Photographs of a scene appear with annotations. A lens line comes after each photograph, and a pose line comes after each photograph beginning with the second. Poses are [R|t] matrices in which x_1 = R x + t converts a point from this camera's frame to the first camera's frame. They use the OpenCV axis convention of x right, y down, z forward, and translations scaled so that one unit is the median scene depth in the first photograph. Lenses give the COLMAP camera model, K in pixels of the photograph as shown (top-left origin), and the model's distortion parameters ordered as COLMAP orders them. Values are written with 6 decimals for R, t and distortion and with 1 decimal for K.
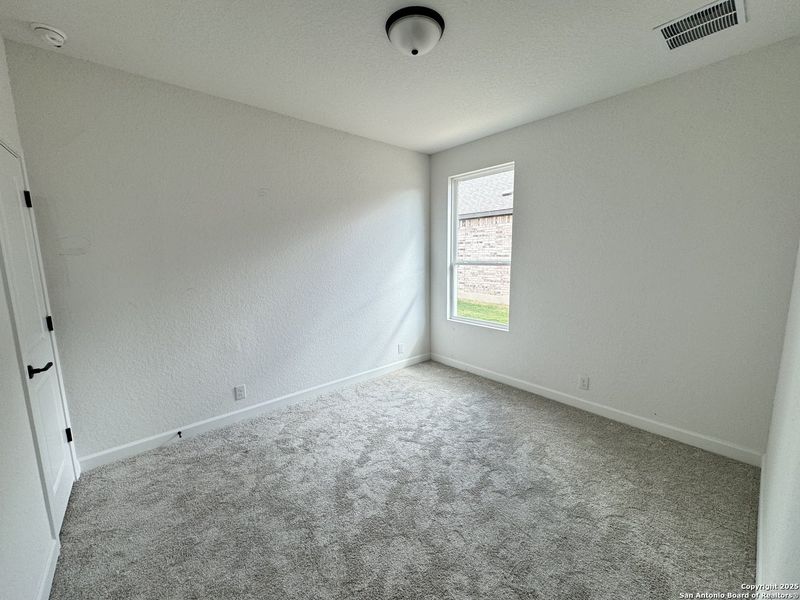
lens RADIAL K [[318.8, 0, 400.0], [0, 318.8, 300.0], [0, 0, 1]] dist [0.000141, -0.000078]
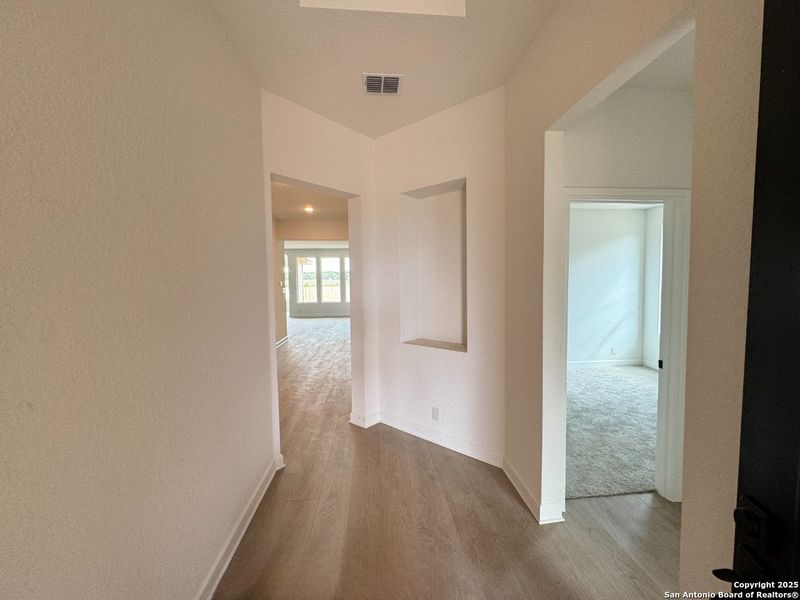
lens RADIAL K [[318.8, 0, 400.0], [0, 318.8, 300.0], [0, 0, 1]] dist [0.000141, -0.000078]
pose [[0.811840, 0.040439, -0.582478, 0.074153], [-0.083563, 0.995376, -0.047363, 0.124373], [0.577870, 0.087125, 0.811465, -1.036344]]
